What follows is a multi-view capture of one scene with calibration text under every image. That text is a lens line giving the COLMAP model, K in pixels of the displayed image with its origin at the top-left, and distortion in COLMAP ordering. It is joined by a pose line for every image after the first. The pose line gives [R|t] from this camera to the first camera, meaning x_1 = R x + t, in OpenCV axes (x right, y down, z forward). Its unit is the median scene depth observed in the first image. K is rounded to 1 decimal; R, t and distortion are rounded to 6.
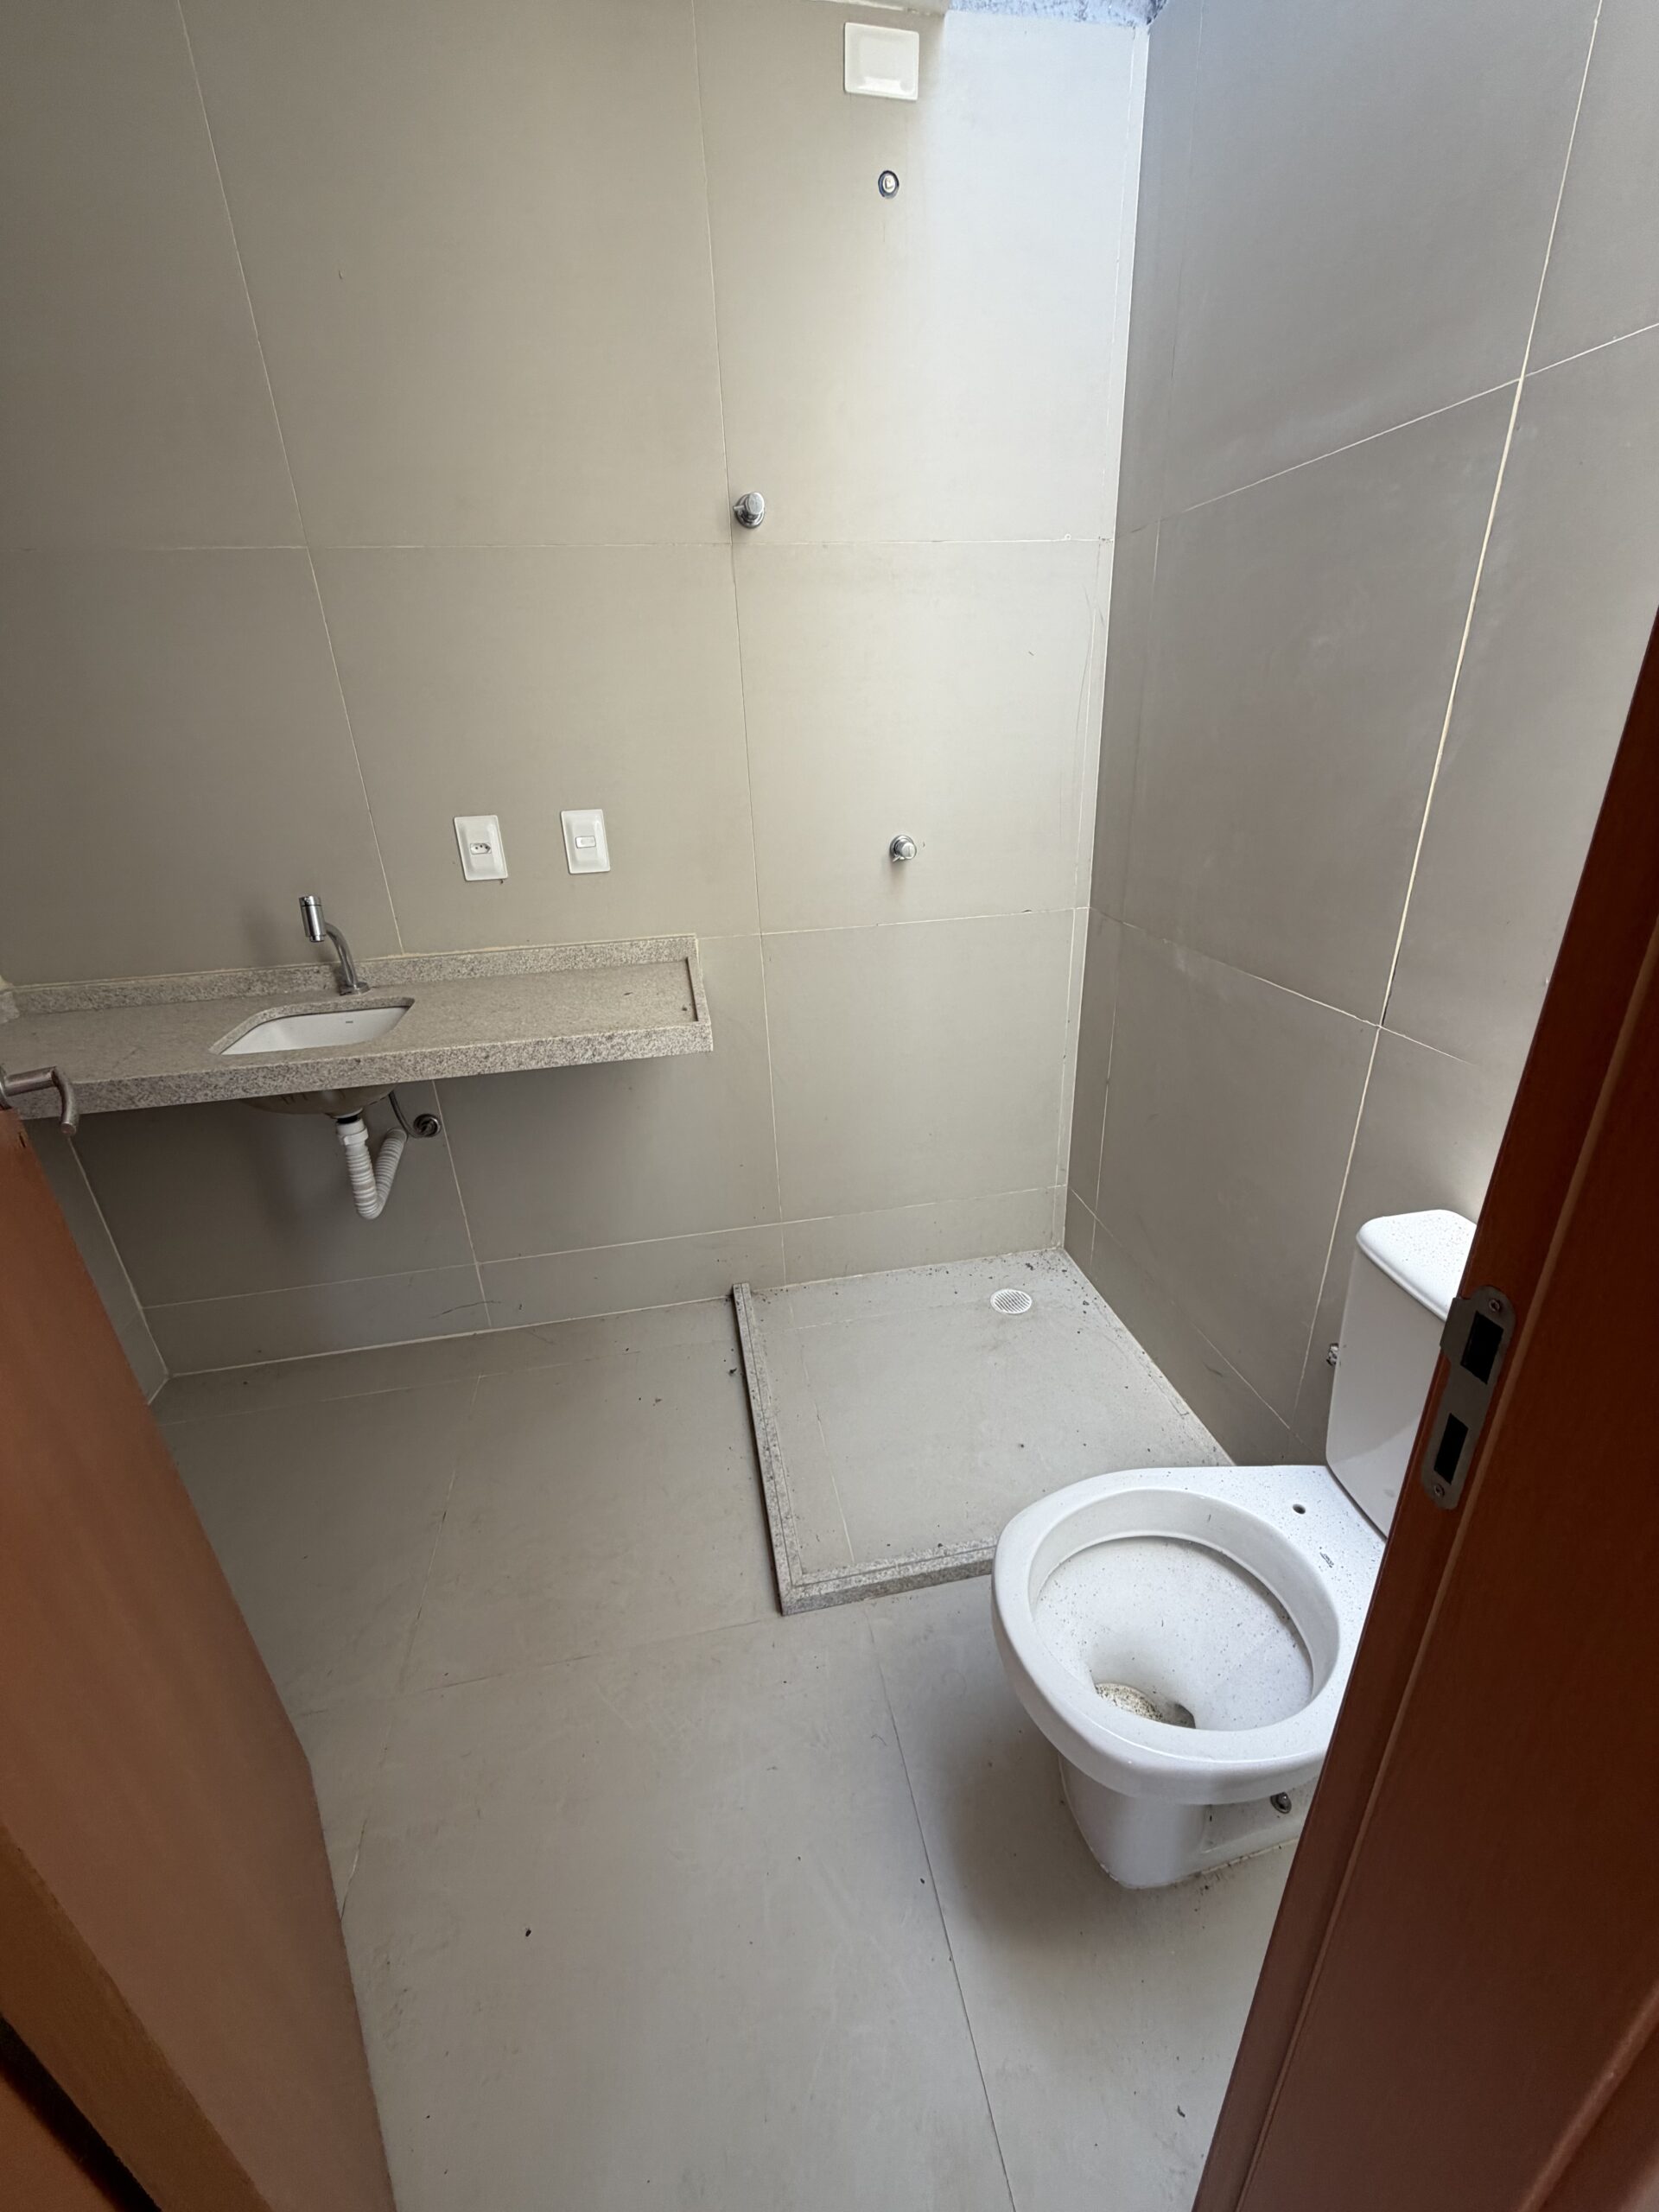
lens RADIAL K [[883.2, 0, 835.3], [0, 883.2, 1097.9], [0, 0, 1]] dist [-0.001039, 0.000831]
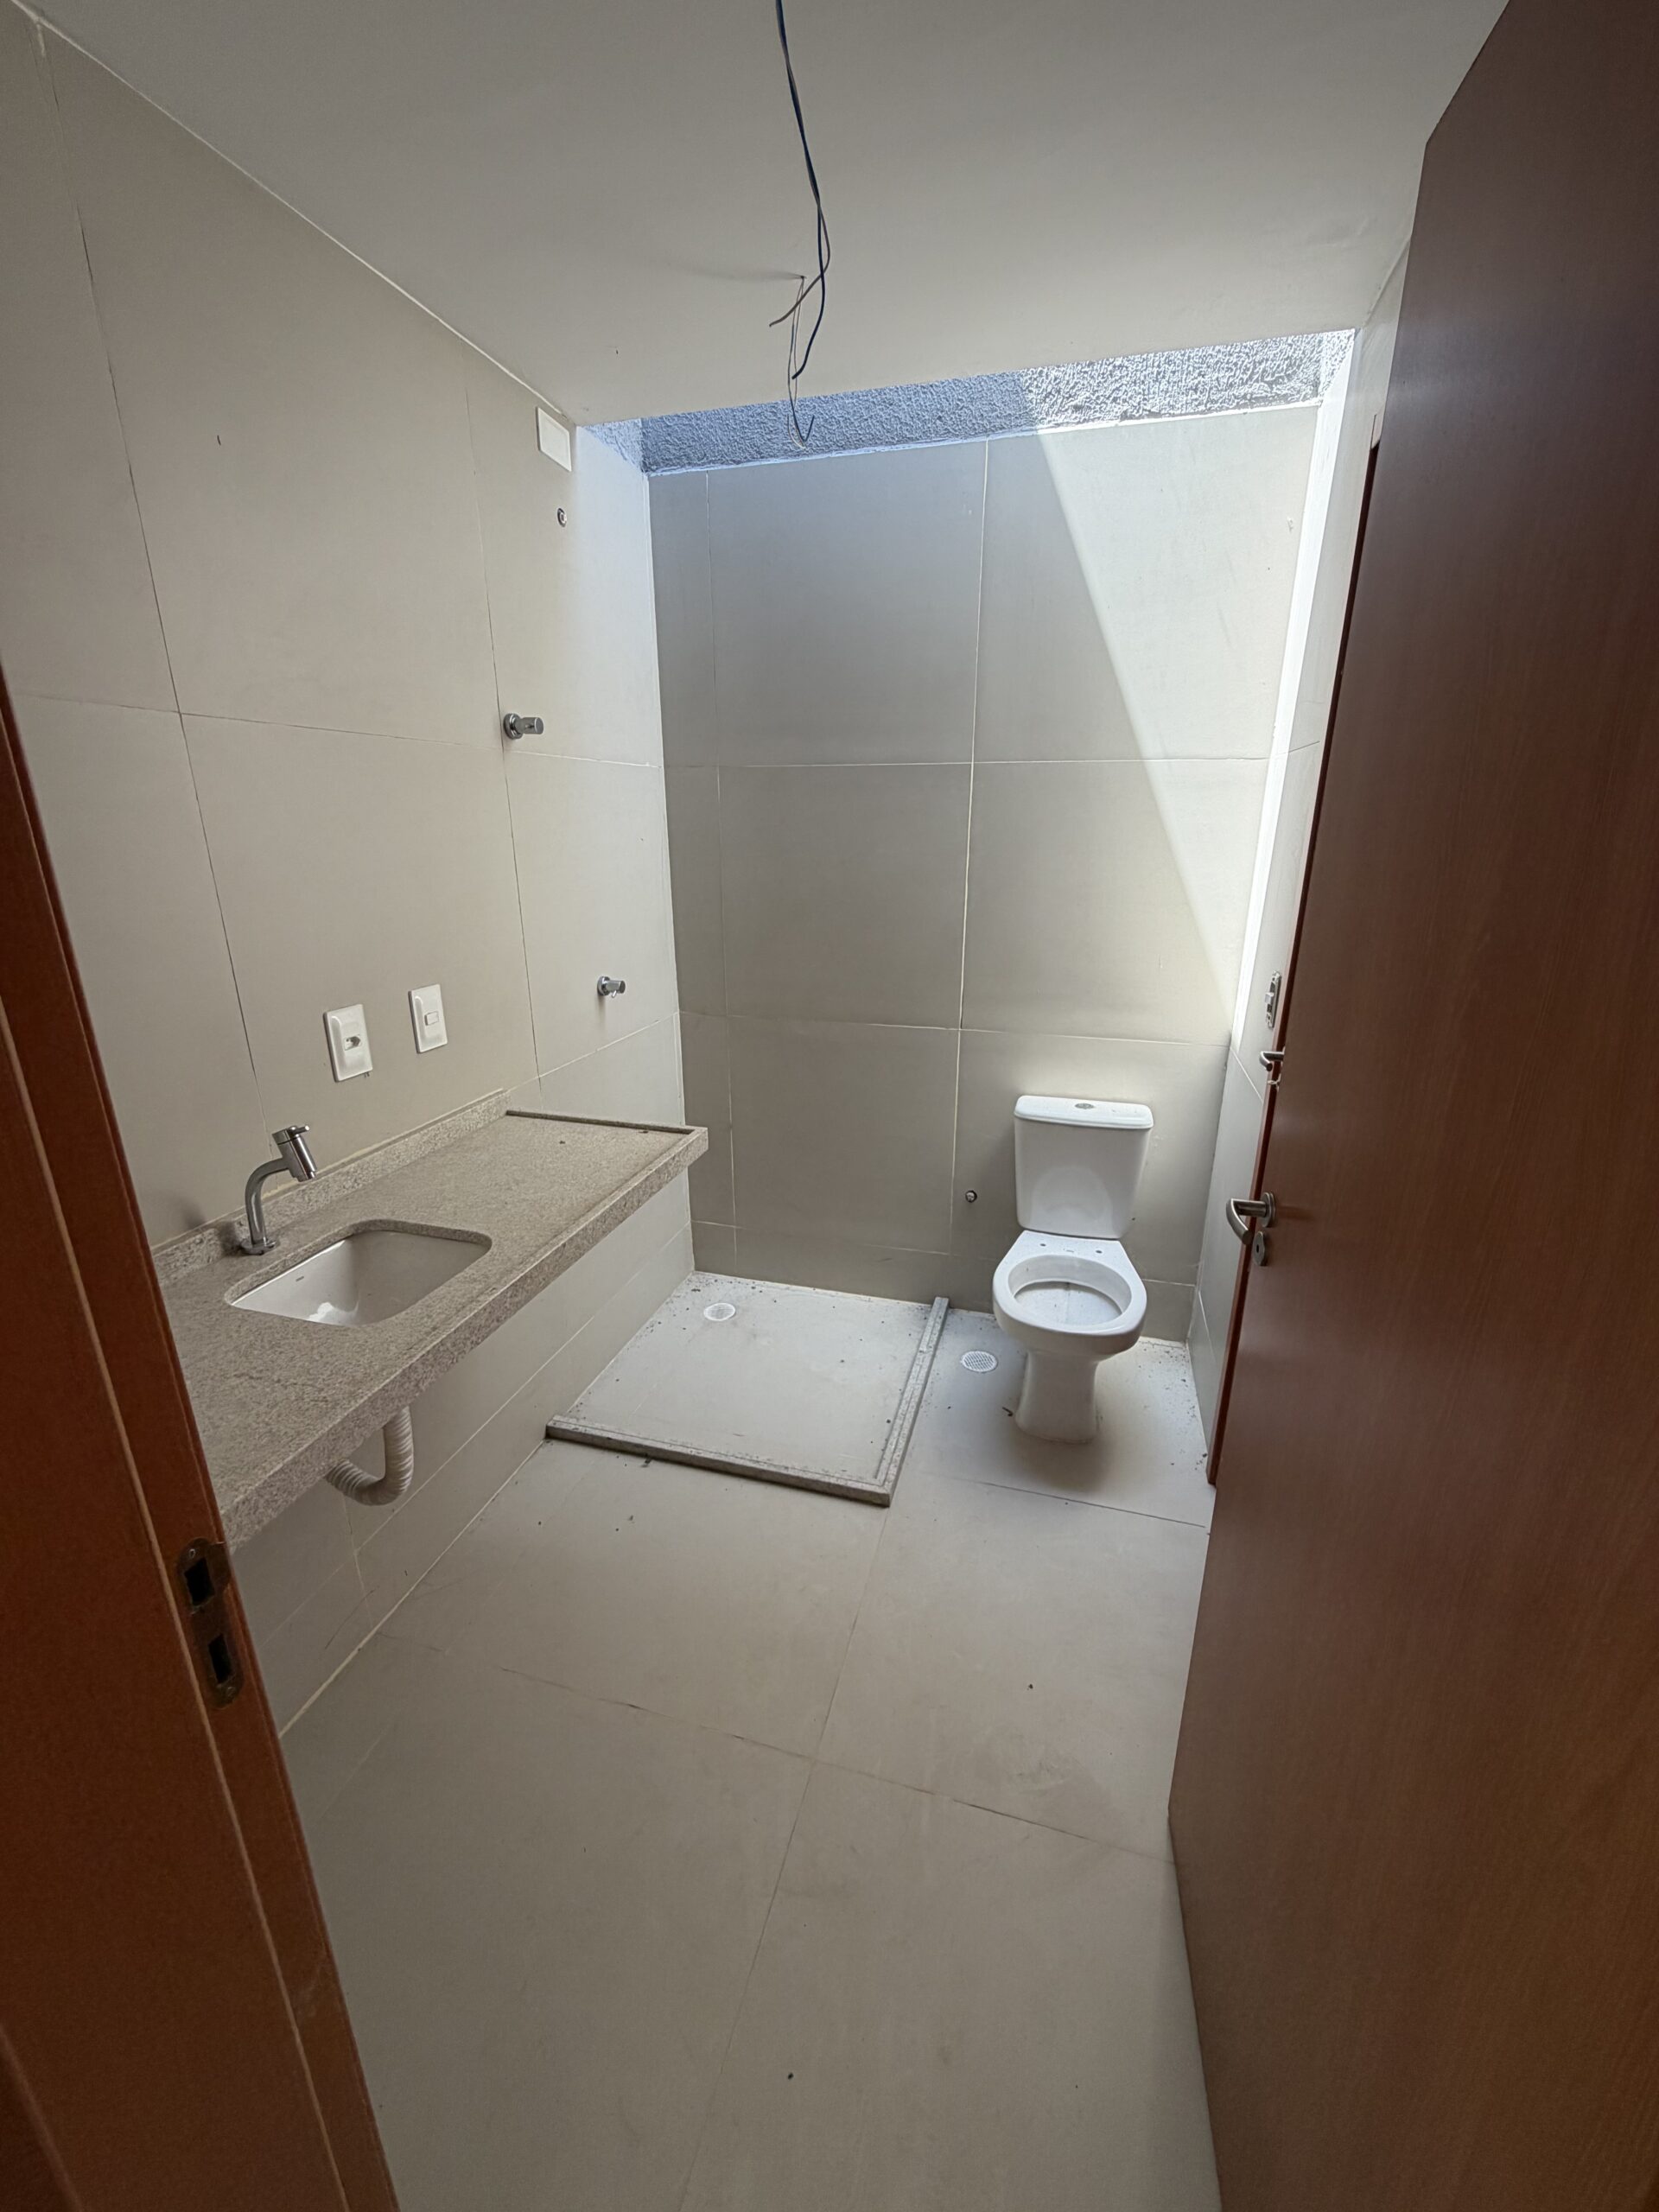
lens RADIAL K [[883.2, 0, 835.3], [0, 883.2, 1097.9], [0, 0, 1]] dist [-0.001039, 0.000831]
pose [[0.446083, -0.232754, 0.864197, -0.969800], [0.336047, 0.938501, 0.079305, -0.137767], [-0.829507, 0.255034, 0.496865, 0.172458]]
